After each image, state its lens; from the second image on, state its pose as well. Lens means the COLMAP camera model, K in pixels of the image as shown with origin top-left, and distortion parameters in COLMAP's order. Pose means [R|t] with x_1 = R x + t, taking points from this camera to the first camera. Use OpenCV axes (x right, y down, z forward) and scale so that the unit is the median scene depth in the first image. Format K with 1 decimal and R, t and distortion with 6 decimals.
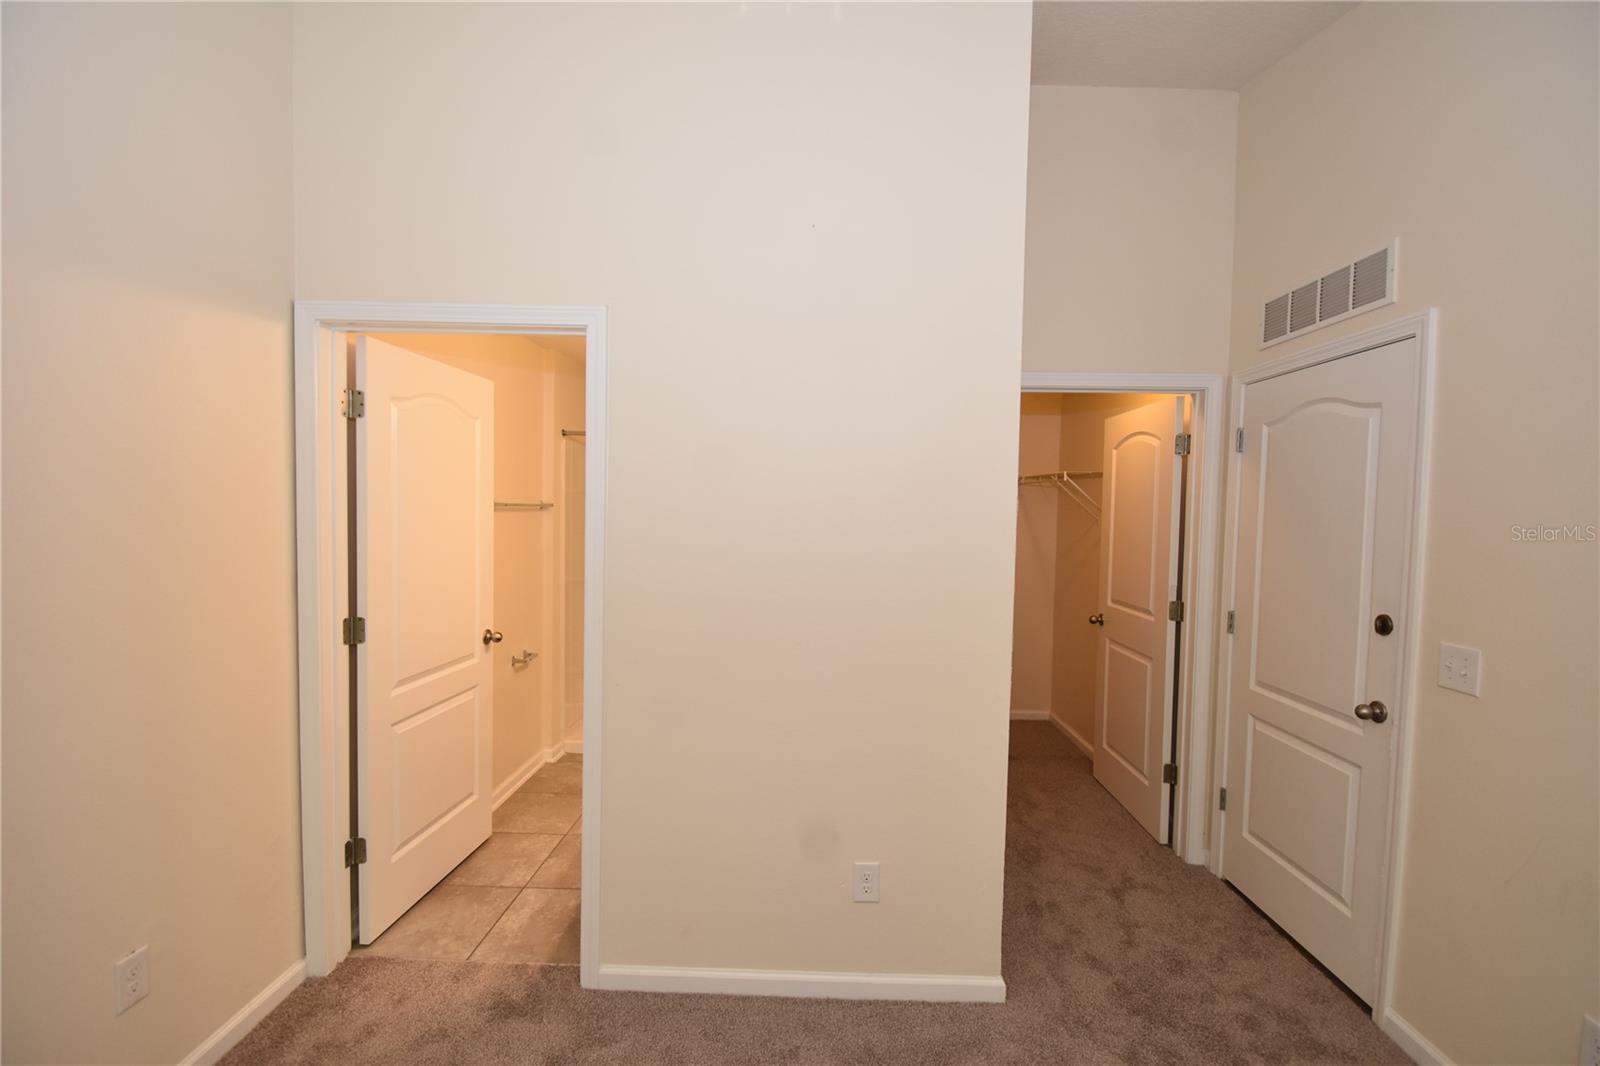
lens RADIAL K [[700.2, 0, 804.5], [0, 700.2, 539.3], [0, 0, 1]] dist [0.019240, -0.019501]
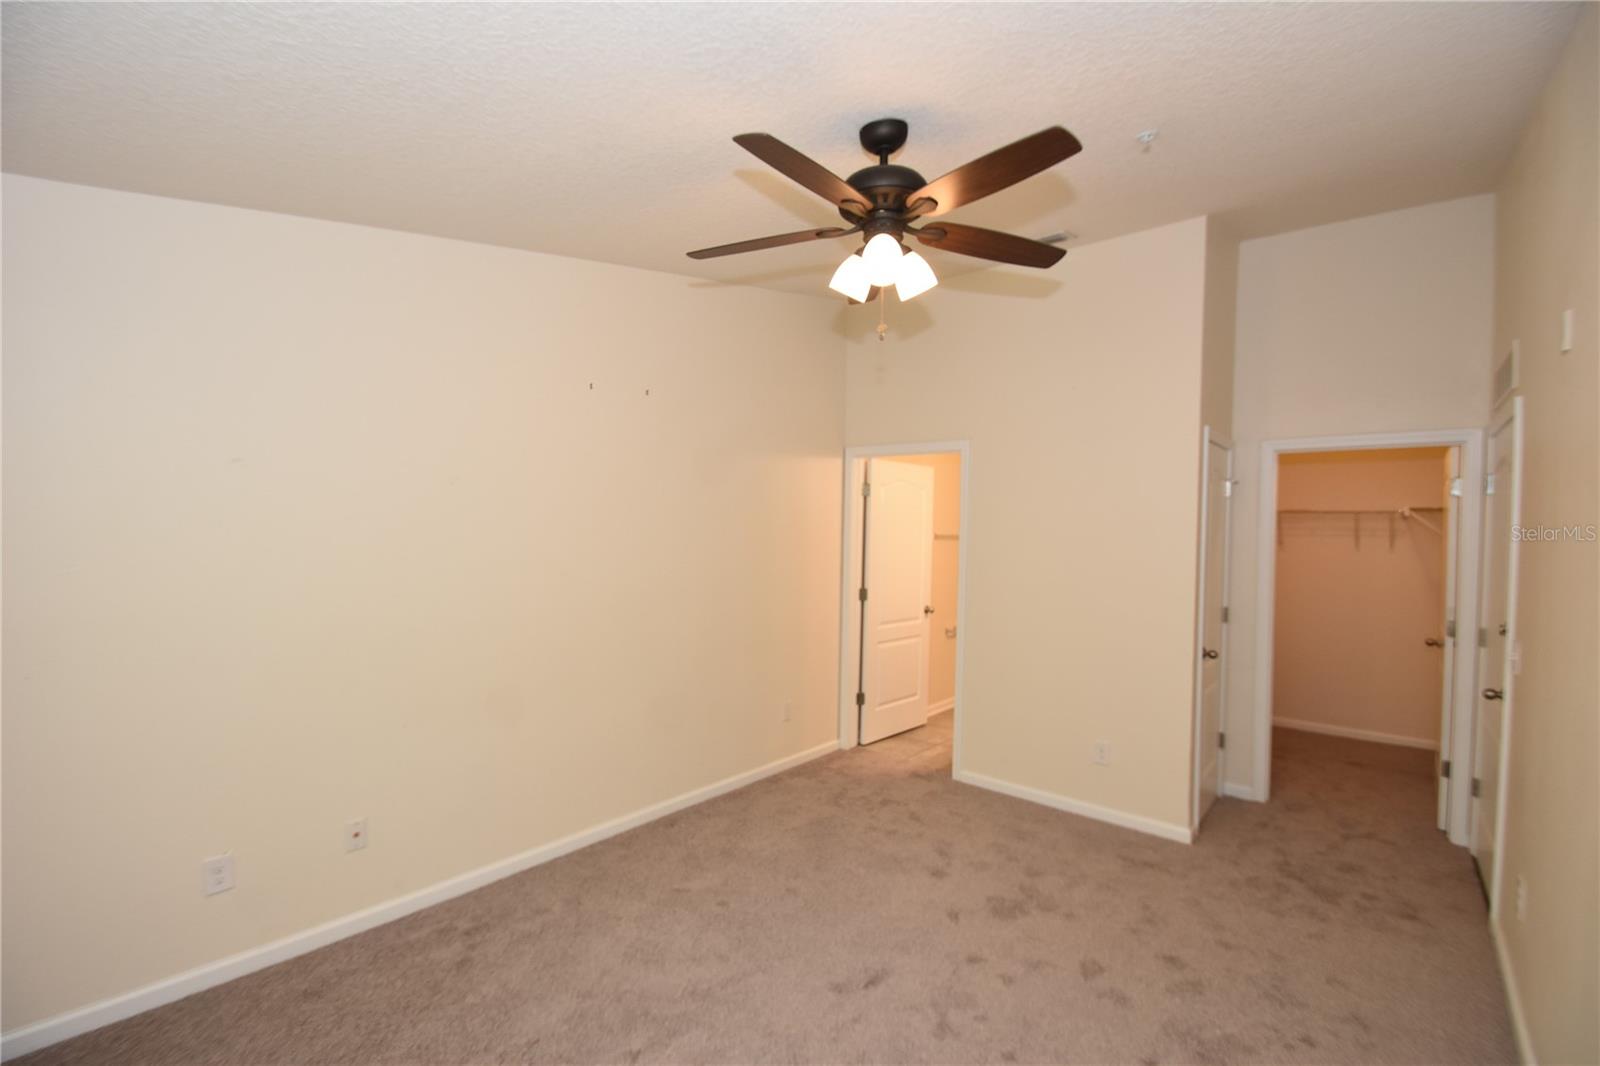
lens RADIAL K [[700.2, 0, 804.5], [0, 700.2, 539.3], [0, 0, 1]] dist [0.019240, -0.019501]
pose [[0.782510, 0.007515, -0.622593, 0.545615], [-0.034535, 0.998912, -0.031347, 0.034918], [0.621680, 0.046031, 0.781918, -0.784897]]
